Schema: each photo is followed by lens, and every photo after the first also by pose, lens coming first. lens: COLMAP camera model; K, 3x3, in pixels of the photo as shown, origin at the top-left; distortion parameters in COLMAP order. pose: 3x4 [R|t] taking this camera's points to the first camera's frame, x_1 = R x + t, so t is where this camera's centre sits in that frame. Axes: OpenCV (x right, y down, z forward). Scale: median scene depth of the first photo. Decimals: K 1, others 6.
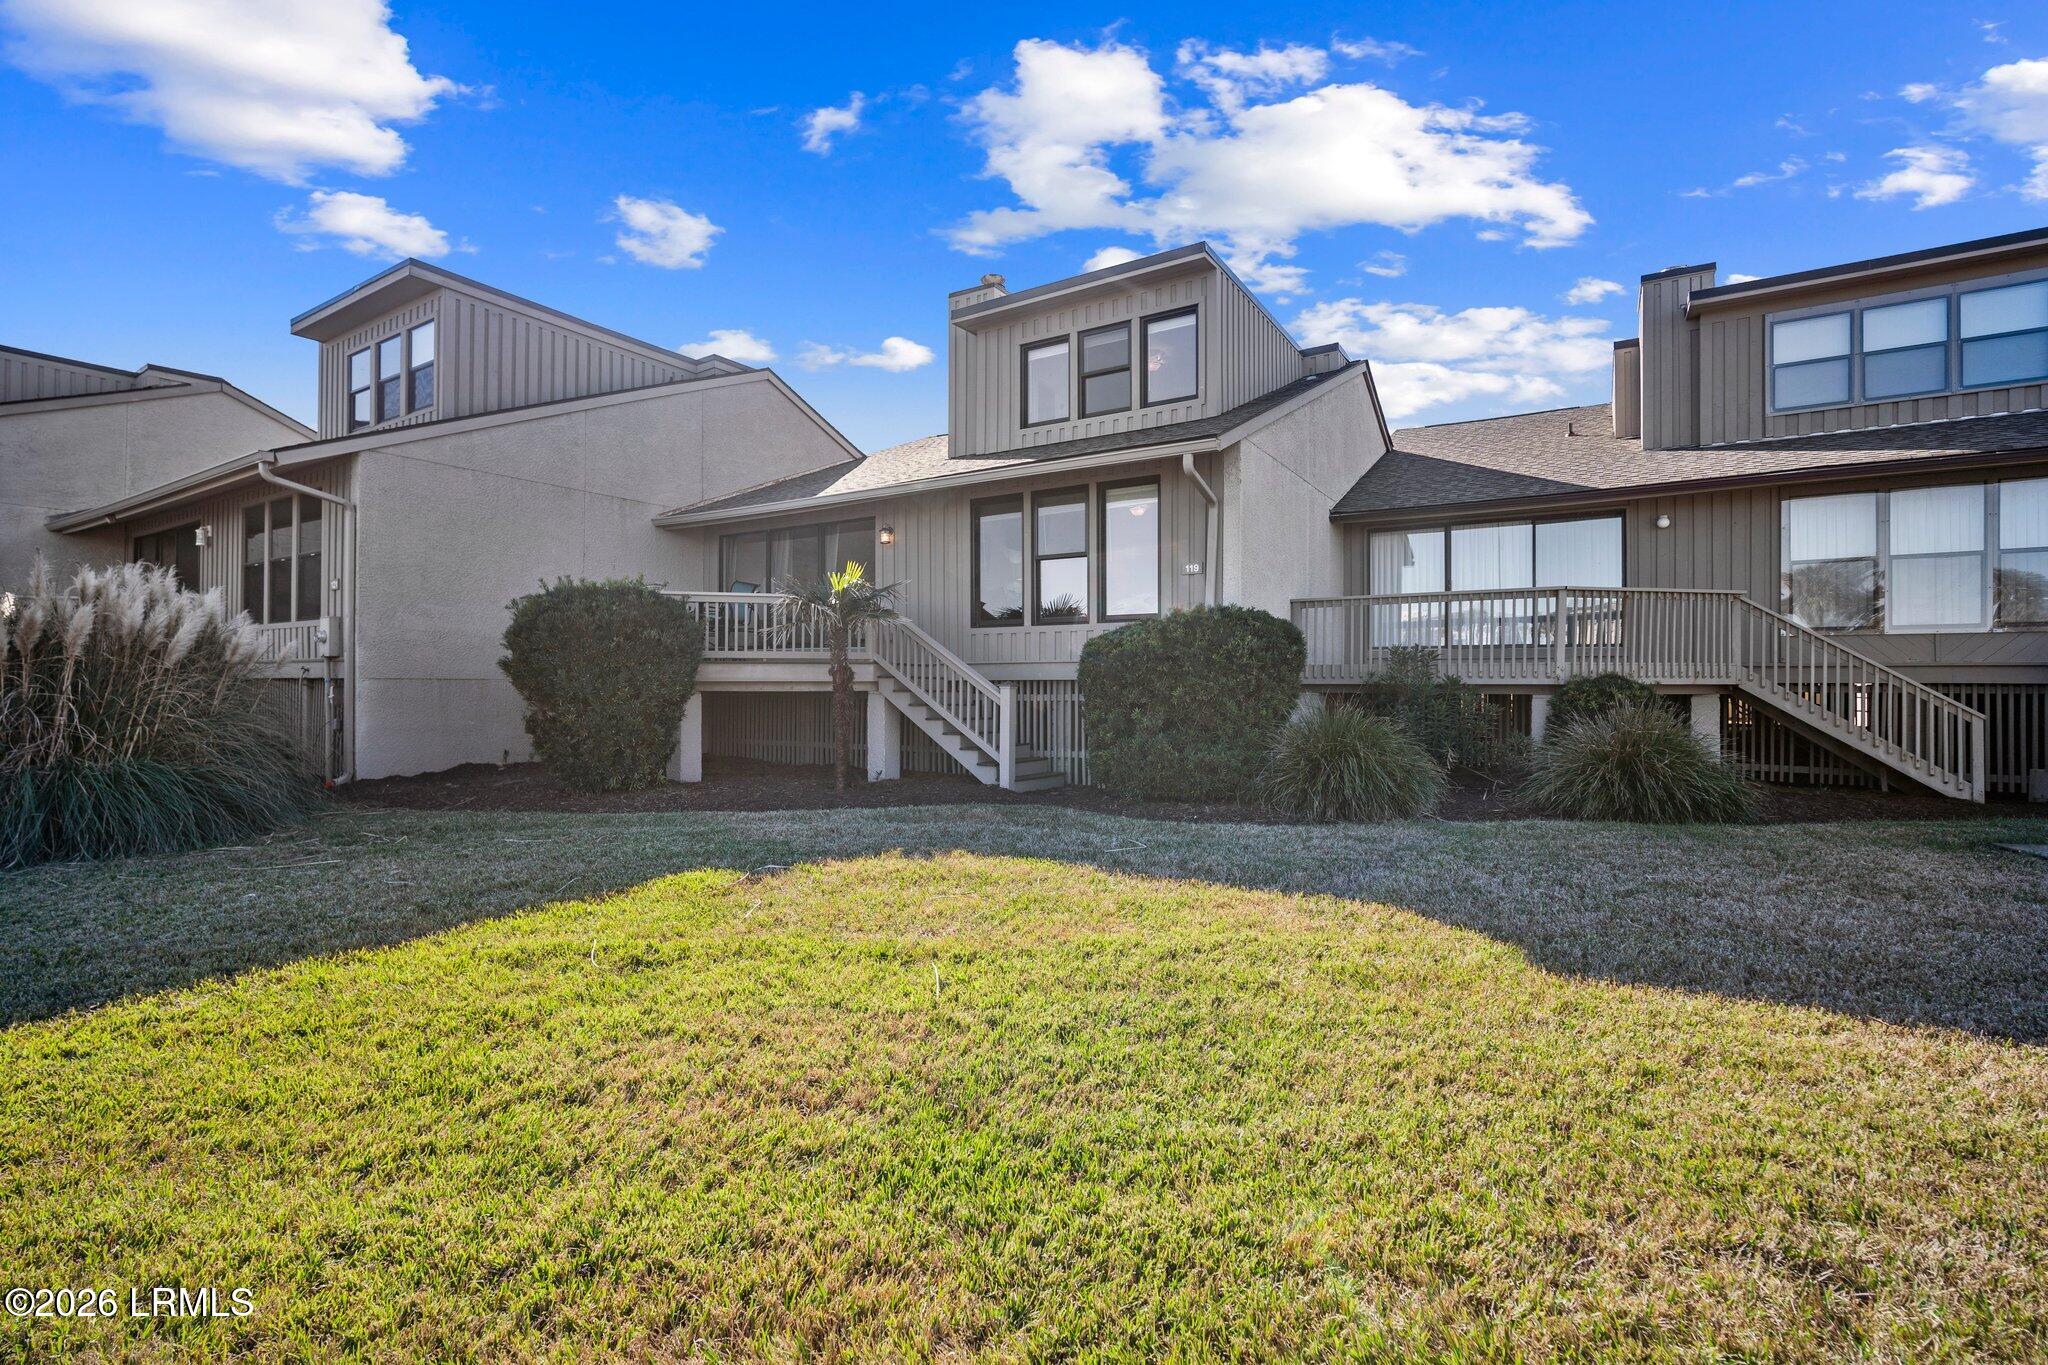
lens RADIAL K [[907.8, 0, 1024.6], [0, 907.8, 679.9], [0, 0, 1]] dist [-0.007408, 0.000381]
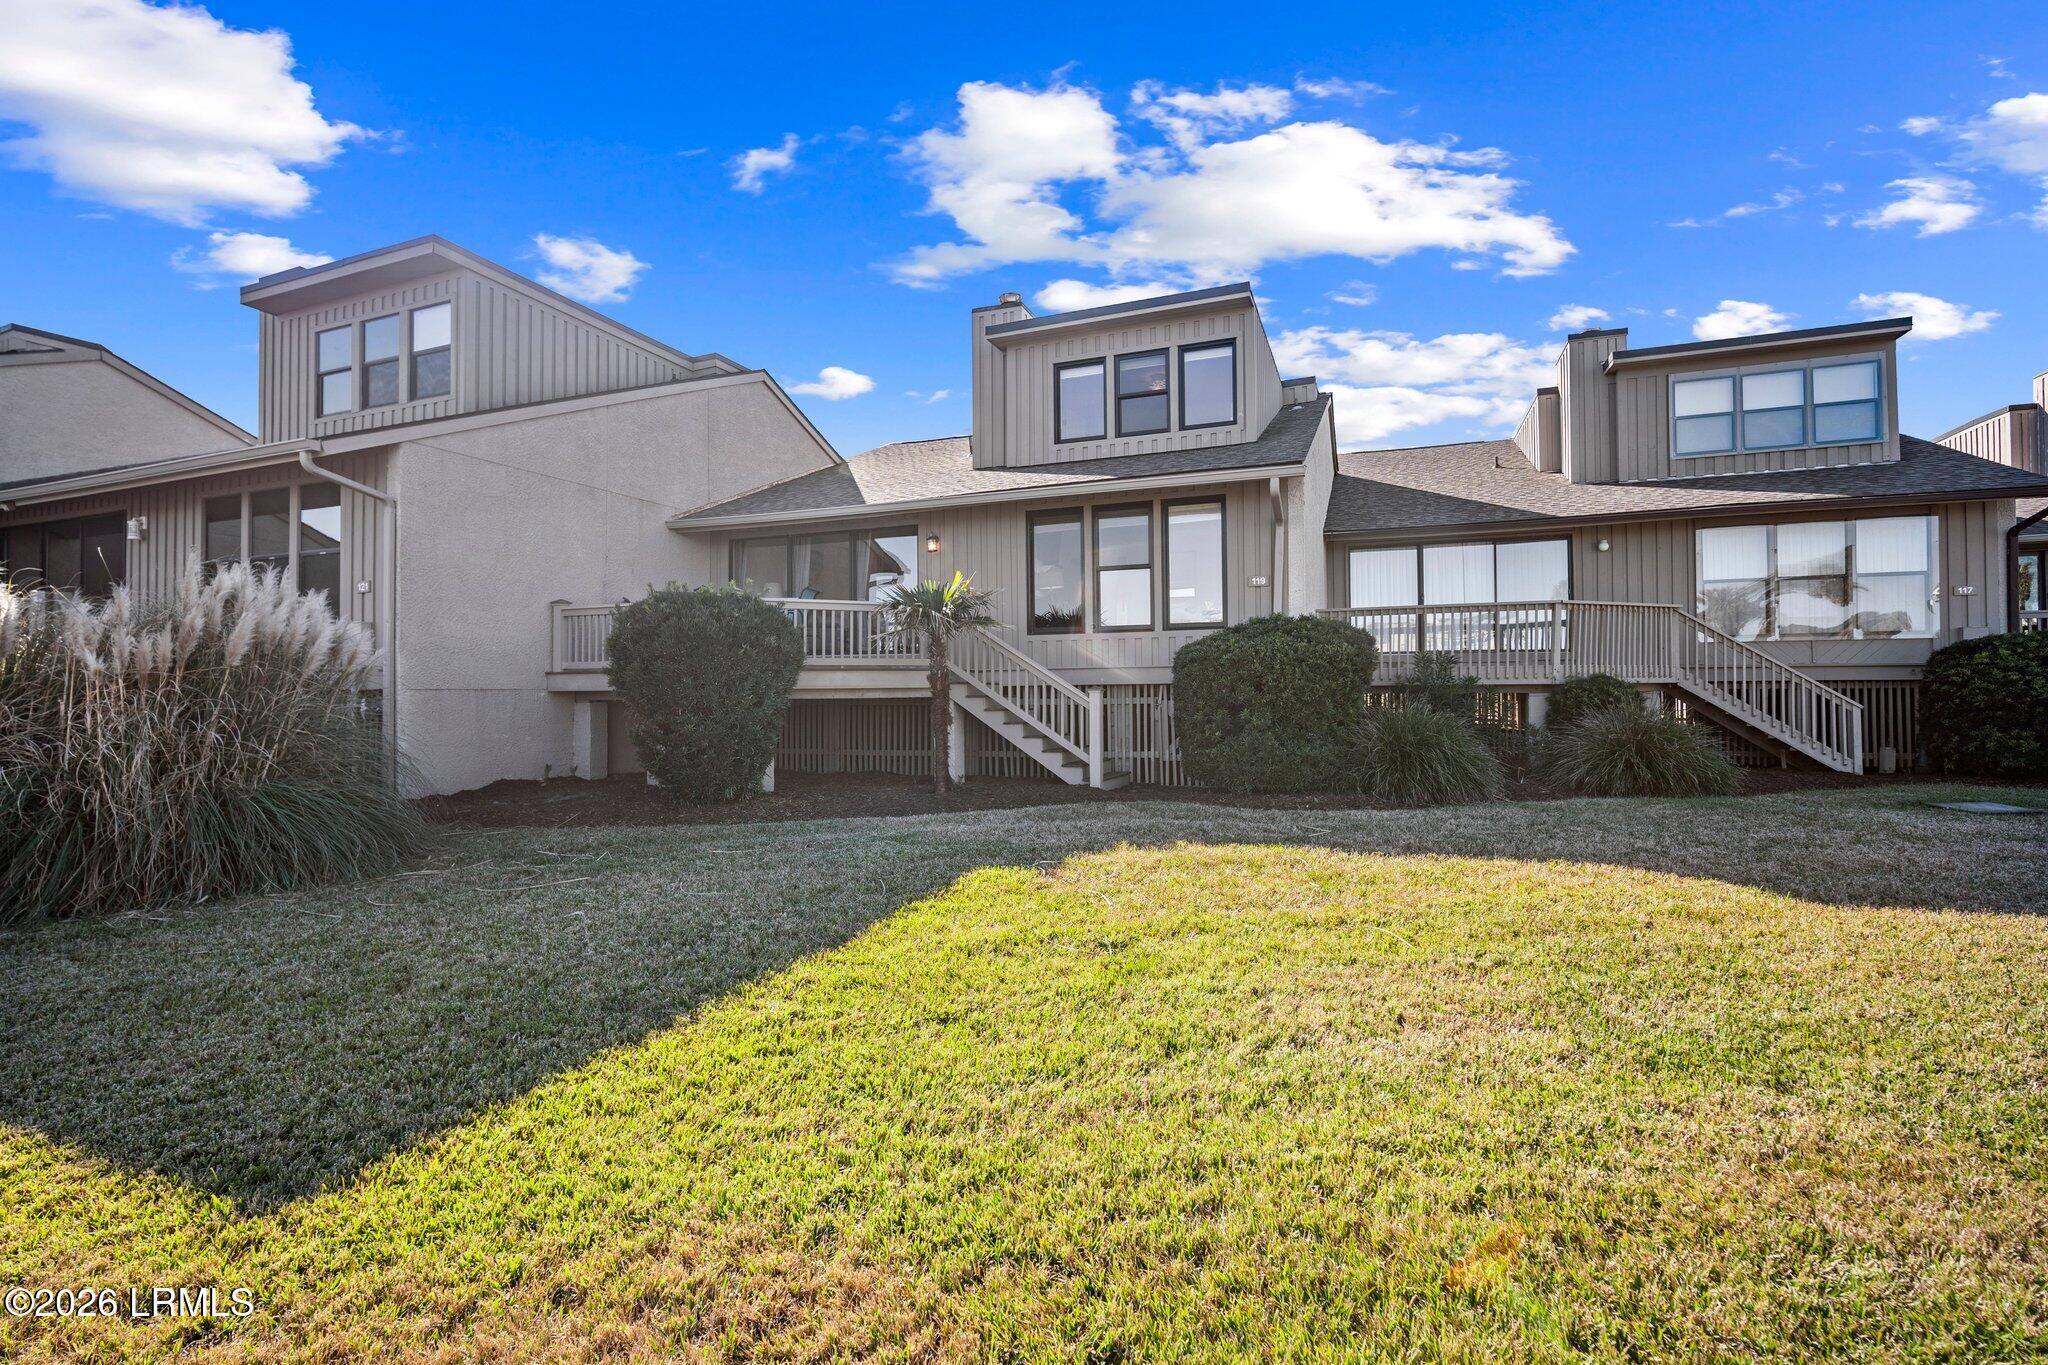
lens RADIAL K [[911.5, 0, 1026.4], [0, 911.5, 674.8], [0, 0, 1]] dist [-0.007423, 0.000291]
pose [[0.982002, -0.007228, 0.188732, -0.265017], [0.009578, 0.999887, -0.011545, 0.000198], [-0.188627, 0.013145, 0.981961, -0.021406]]
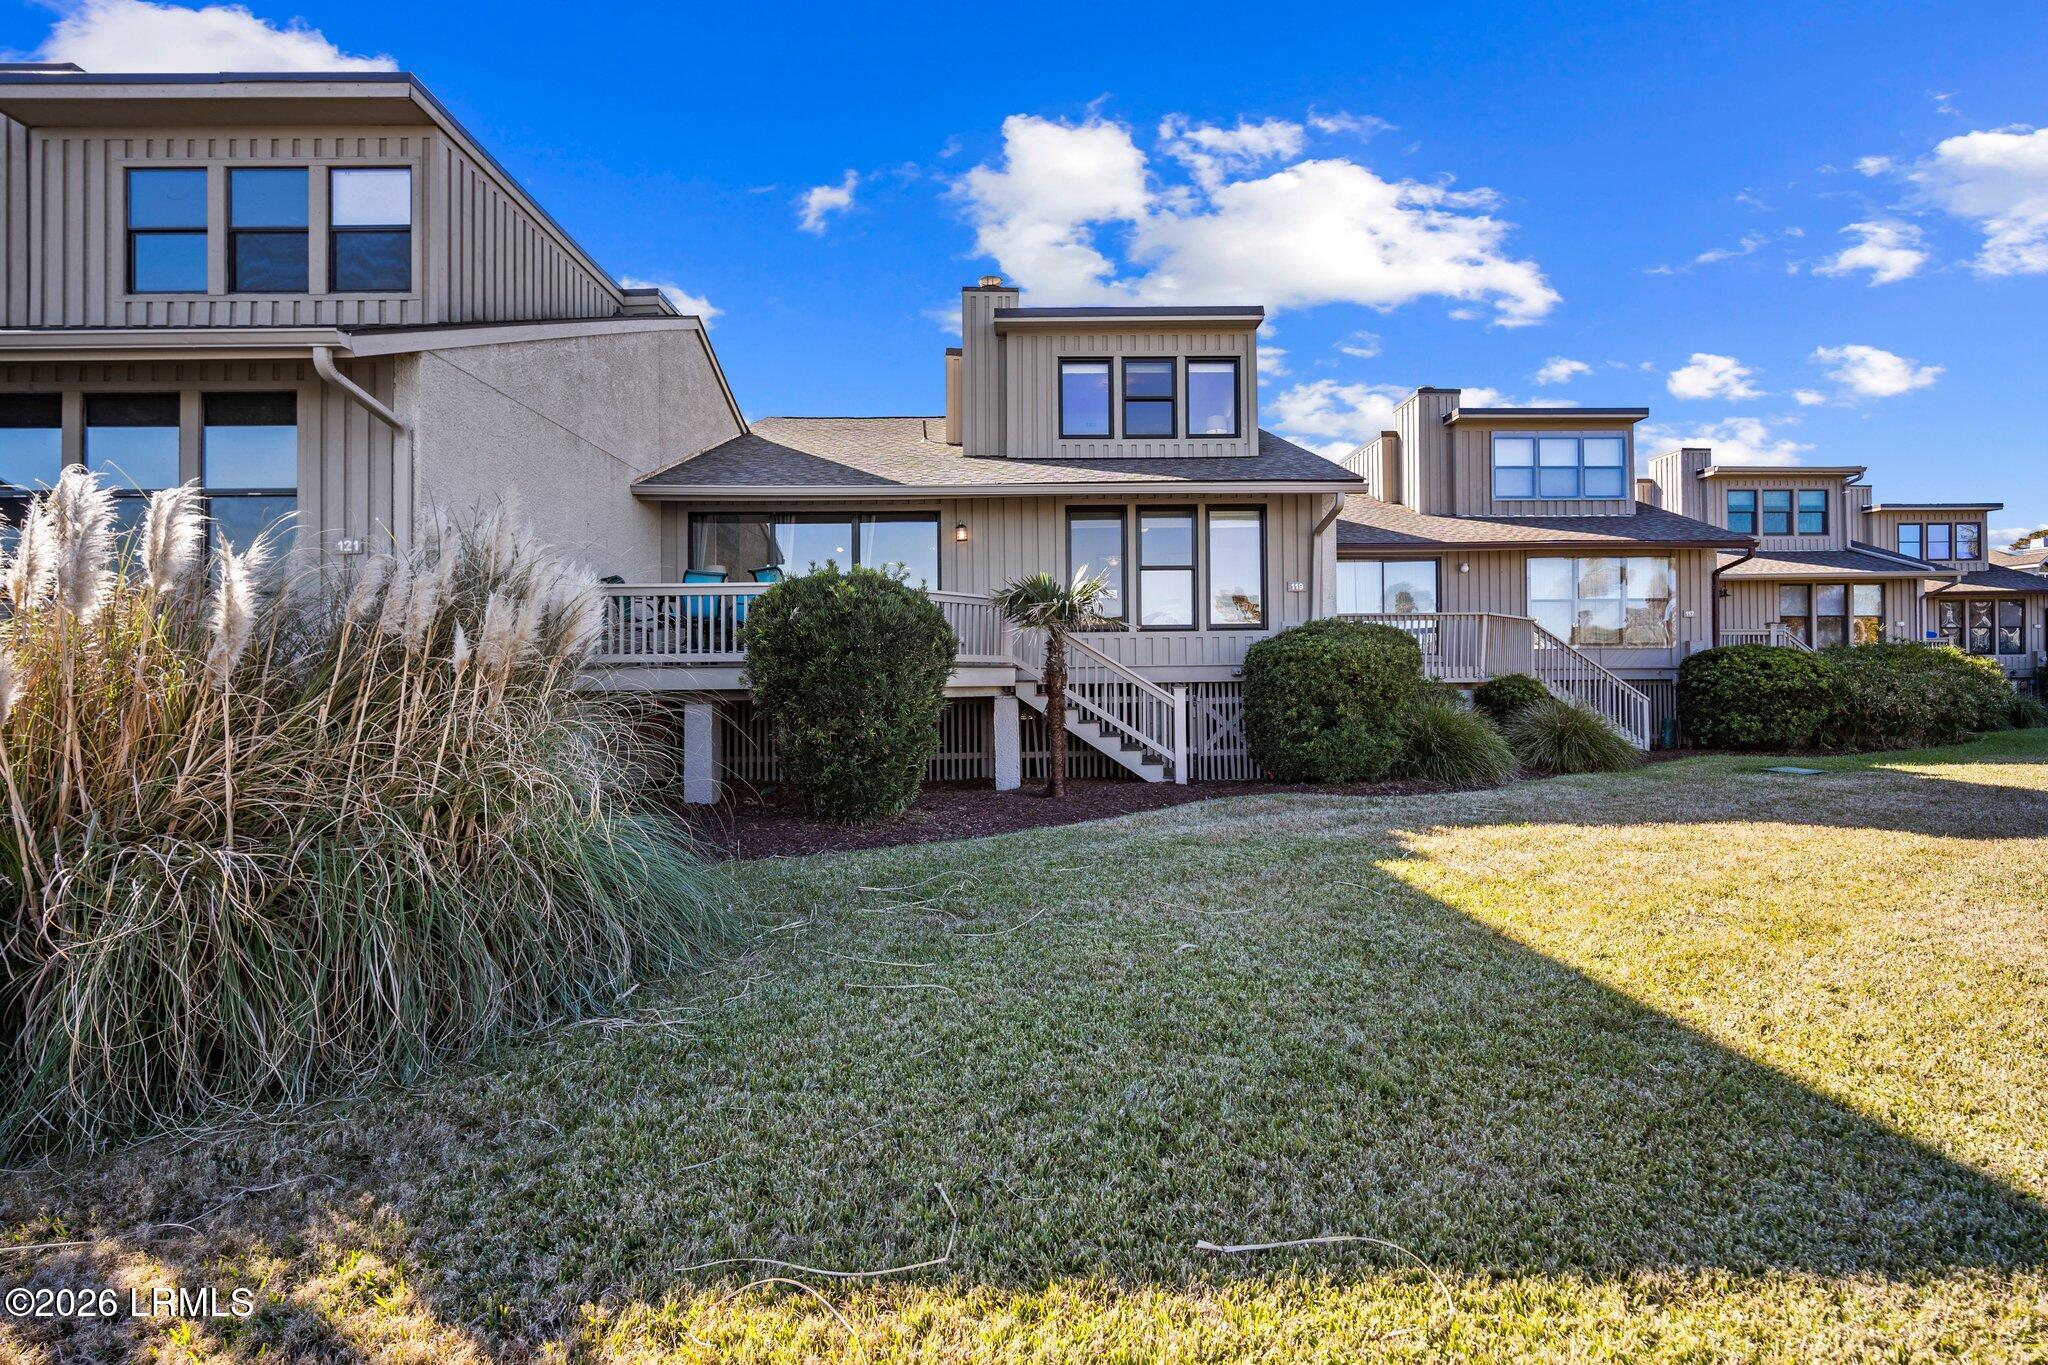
lens RADIAL K [[907.8, 0, 1024.6], [0, 907.8, 679.9], [0, 0, 1]] dist [-0.007408, 0.000381]
pose [[0.840484, -0.007120, 0.541789, -0.668556], [0.009634, 0.999952, -0.001805, -0.002397], [-0.541750, 0.006737, 0.840513, 0.179112]]
